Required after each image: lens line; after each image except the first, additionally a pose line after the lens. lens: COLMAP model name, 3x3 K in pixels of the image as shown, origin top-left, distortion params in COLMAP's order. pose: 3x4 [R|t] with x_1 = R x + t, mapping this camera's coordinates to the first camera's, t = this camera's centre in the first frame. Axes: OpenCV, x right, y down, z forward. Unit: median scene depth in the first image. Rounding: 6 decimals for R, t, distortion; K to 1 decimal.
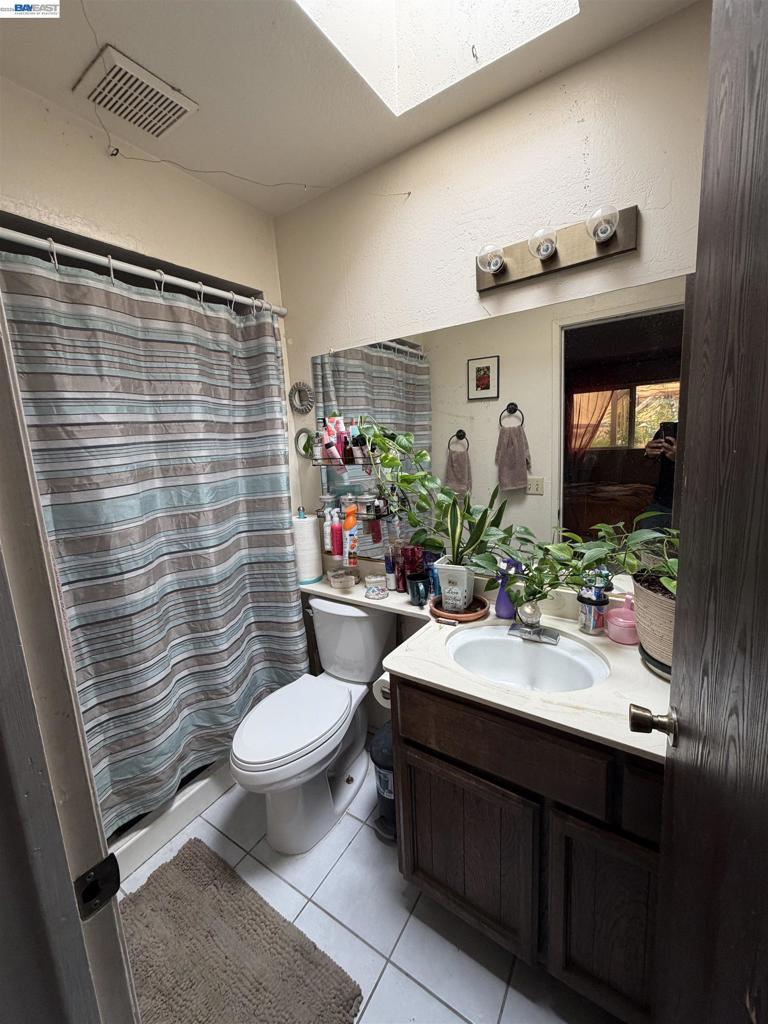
lens RADIAL K [[408.4, 0, 384.3], [0, 408.4, 507.6], [0, 0, 1]] dist [0.000404, 0.000357]
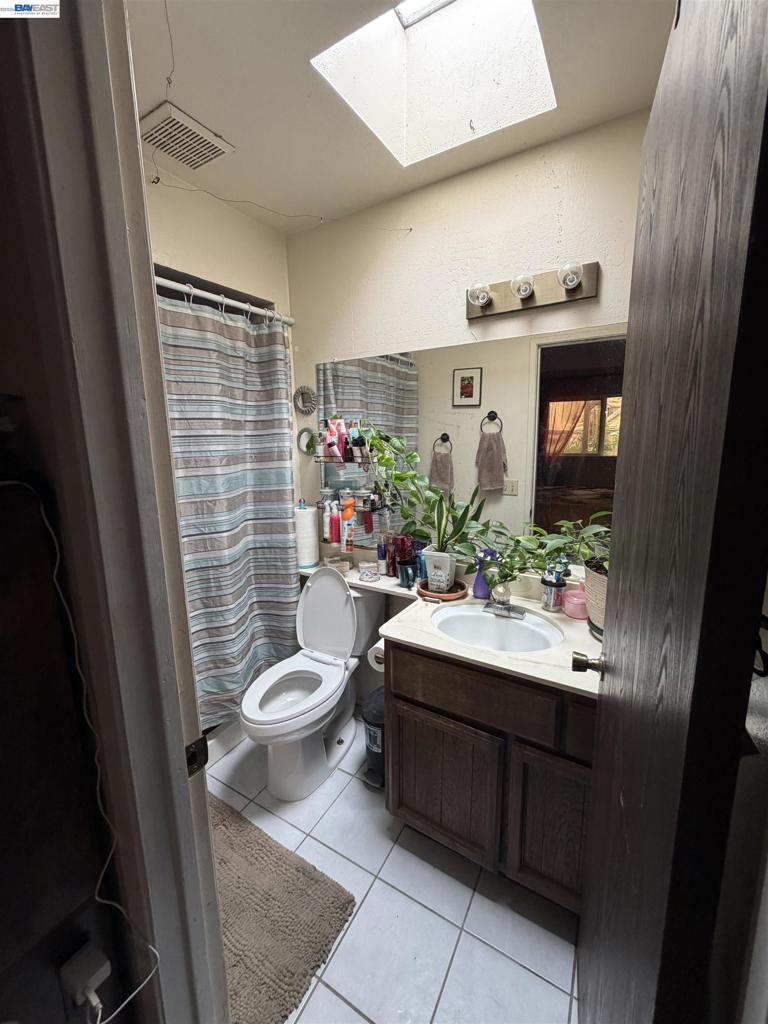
lens RADIAL K [[408.4, 0, 384.3], [0, 408.4, 507.6], [0, 0, 1]] dist [0.000404, 0.000357]
pose [[0.998100, 0.031119, 0.053175, -0.048000], [-0.031495, 0.999484, 0.006254, 0.009823], [-0.052953, -0.007917, 0.998566, -0.143407]]
